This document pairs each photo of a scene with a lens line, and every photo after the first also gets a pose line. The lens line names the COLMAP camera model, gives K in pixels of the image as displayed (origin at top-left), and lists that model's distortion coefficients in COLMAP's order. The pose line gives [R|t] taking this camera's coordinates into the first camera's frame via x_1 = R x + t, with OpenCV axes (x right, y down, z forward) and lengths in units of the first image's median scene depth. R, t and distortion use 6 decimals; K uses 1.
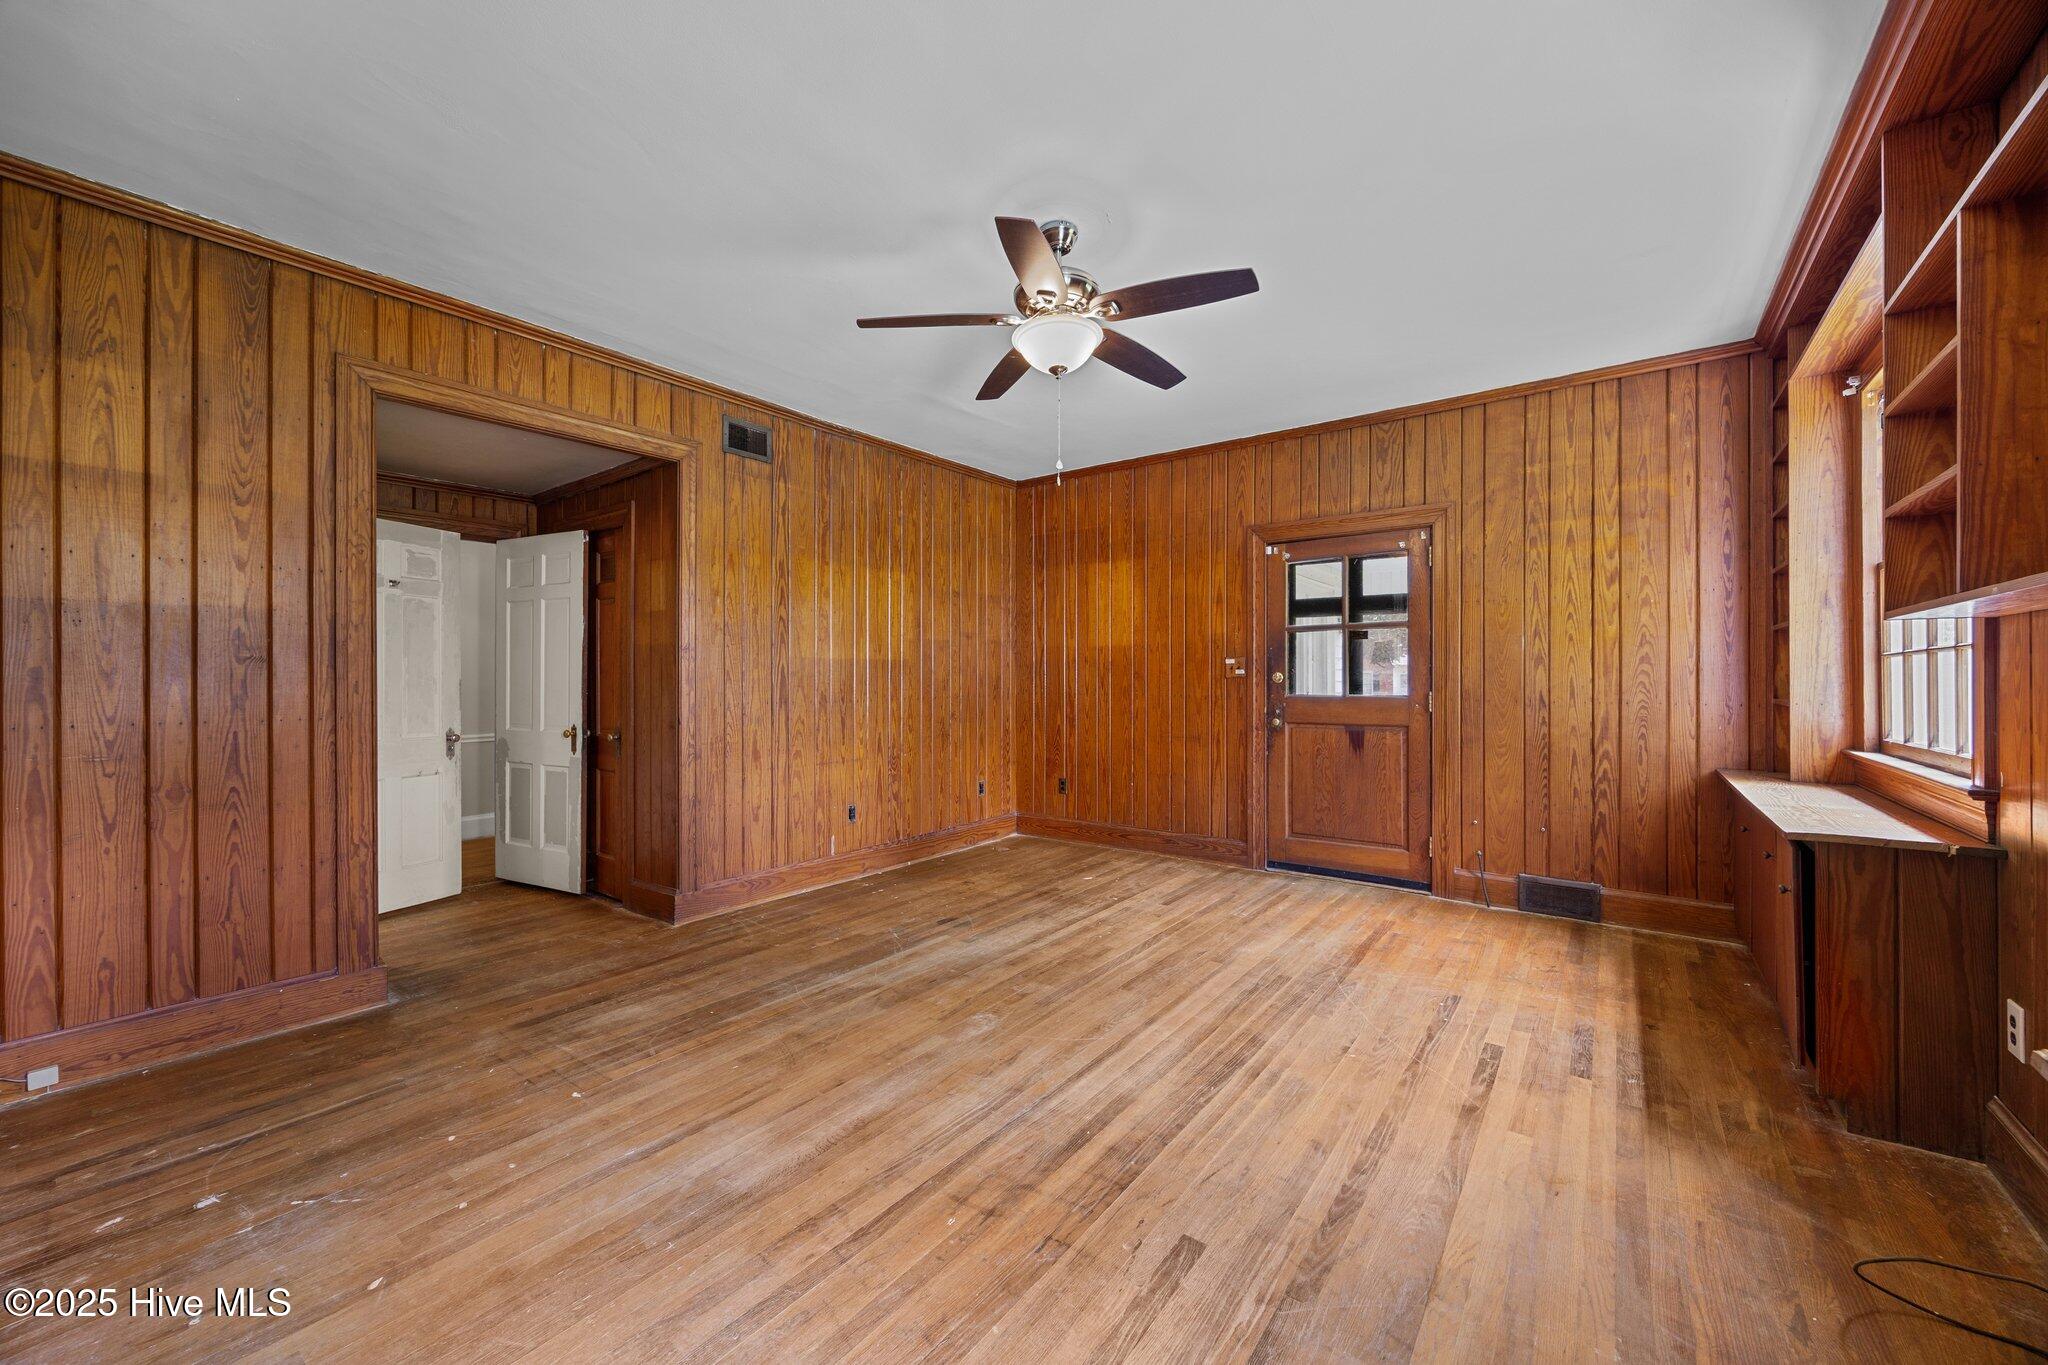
lens RADIAL K [[765.5, 0, 1016.0], [0, 765.5, 678.2], [0, 0, 1]] dist [-0.001131, 0.000082]
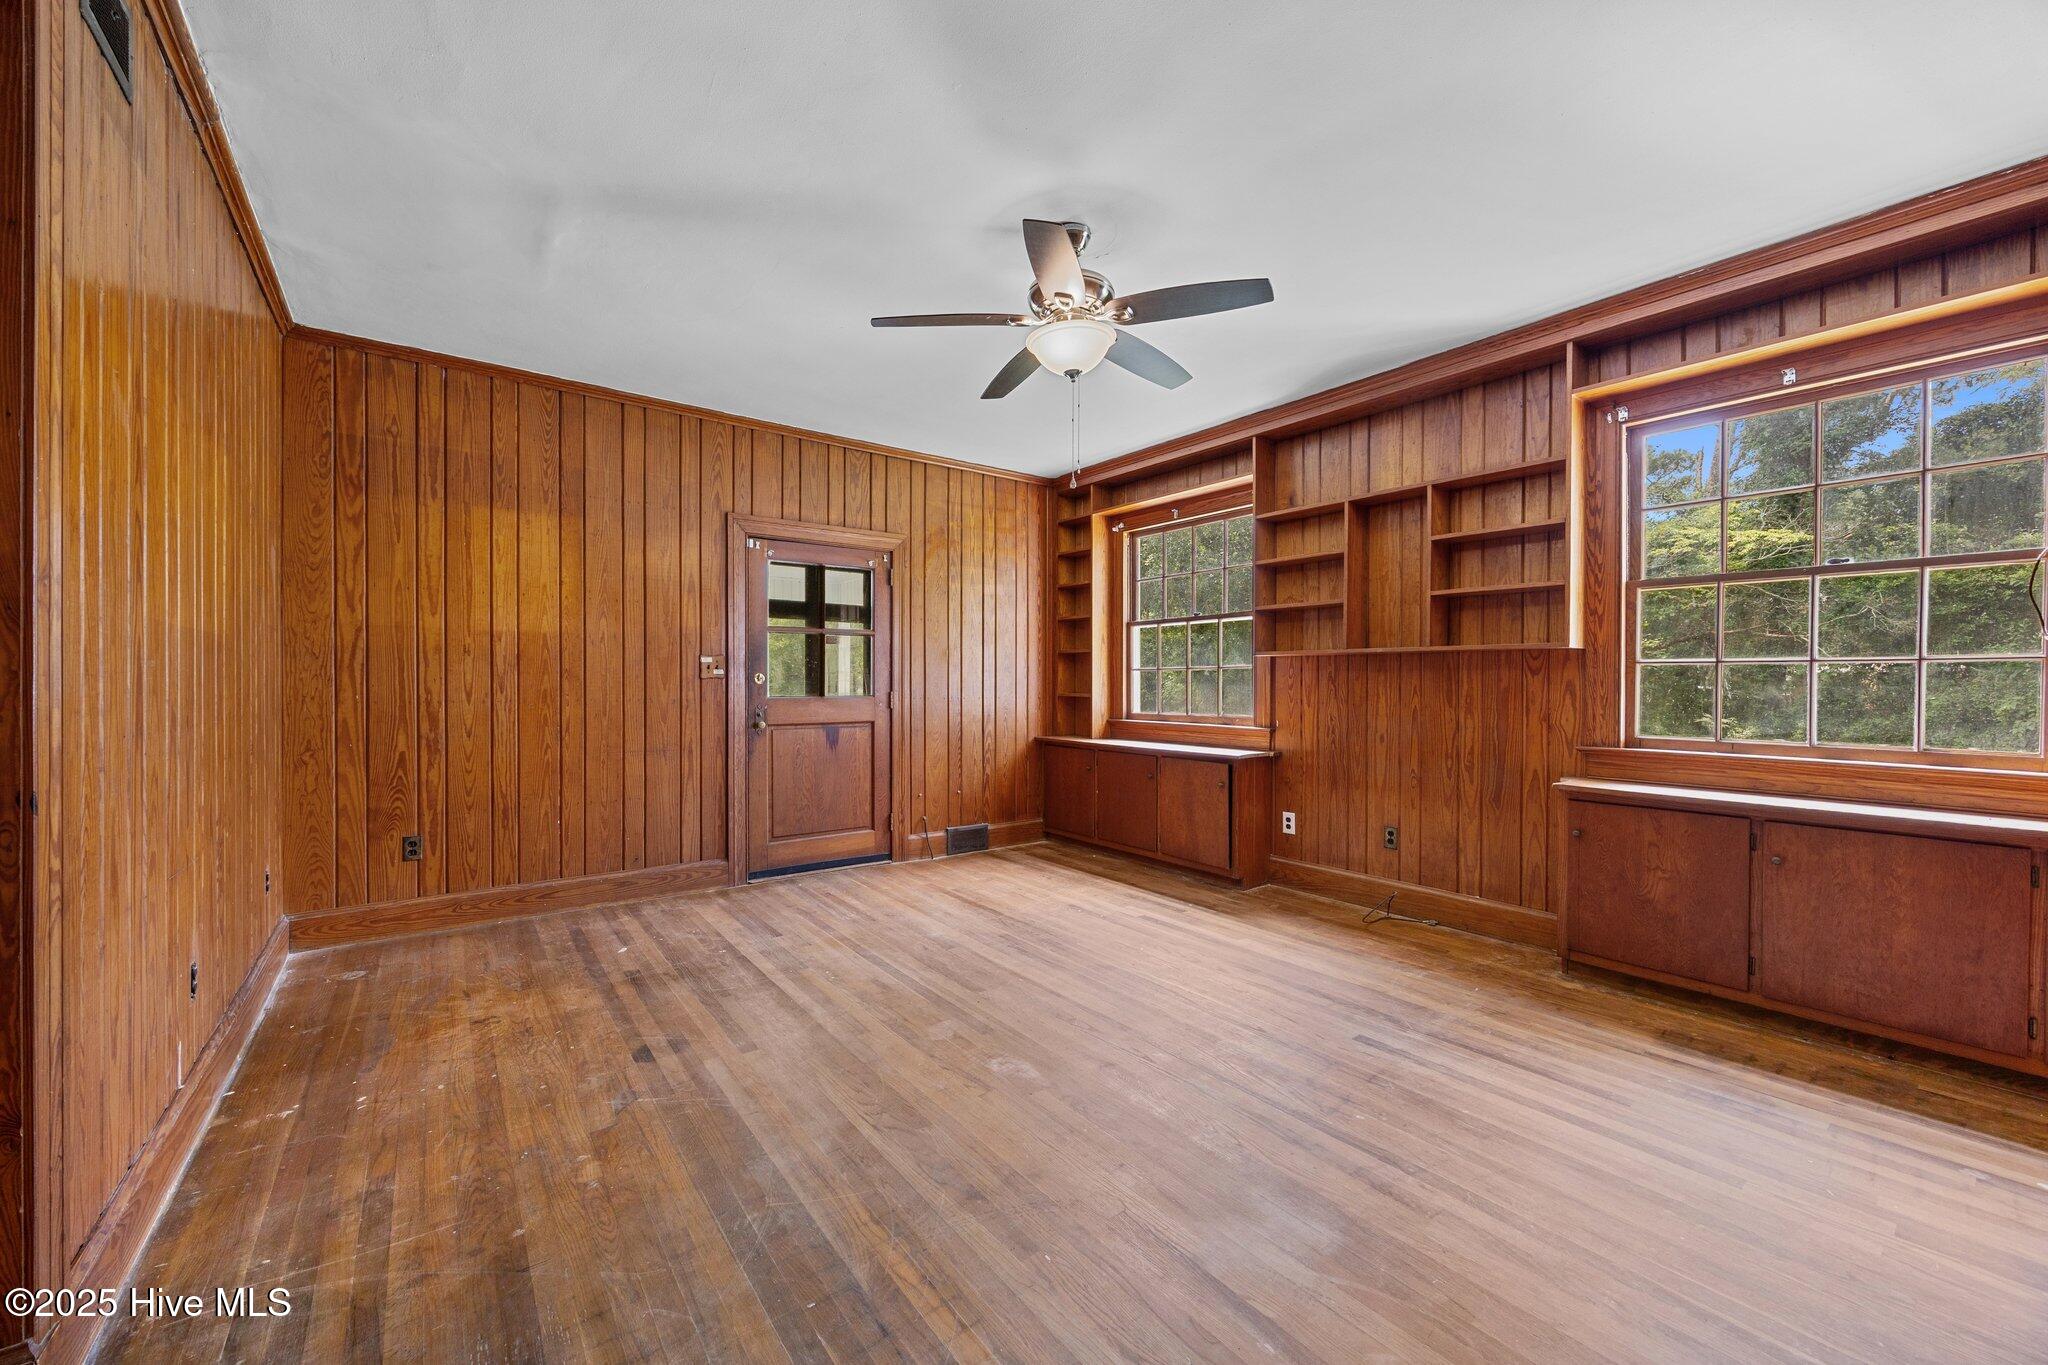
lens RADIAL K [[782.7, 0, 1028.8], [0, 782.7, 686.7], [0, 0, 1]] dist [-0.001080, 0.000072]
pose [[0.273348, -0.002586, 0.961912, -0.743324], [-0.004486, 0.999982, 0.003963, 0.005752], [-0.961905, -0.005399, 0.273331, 0.603022]]
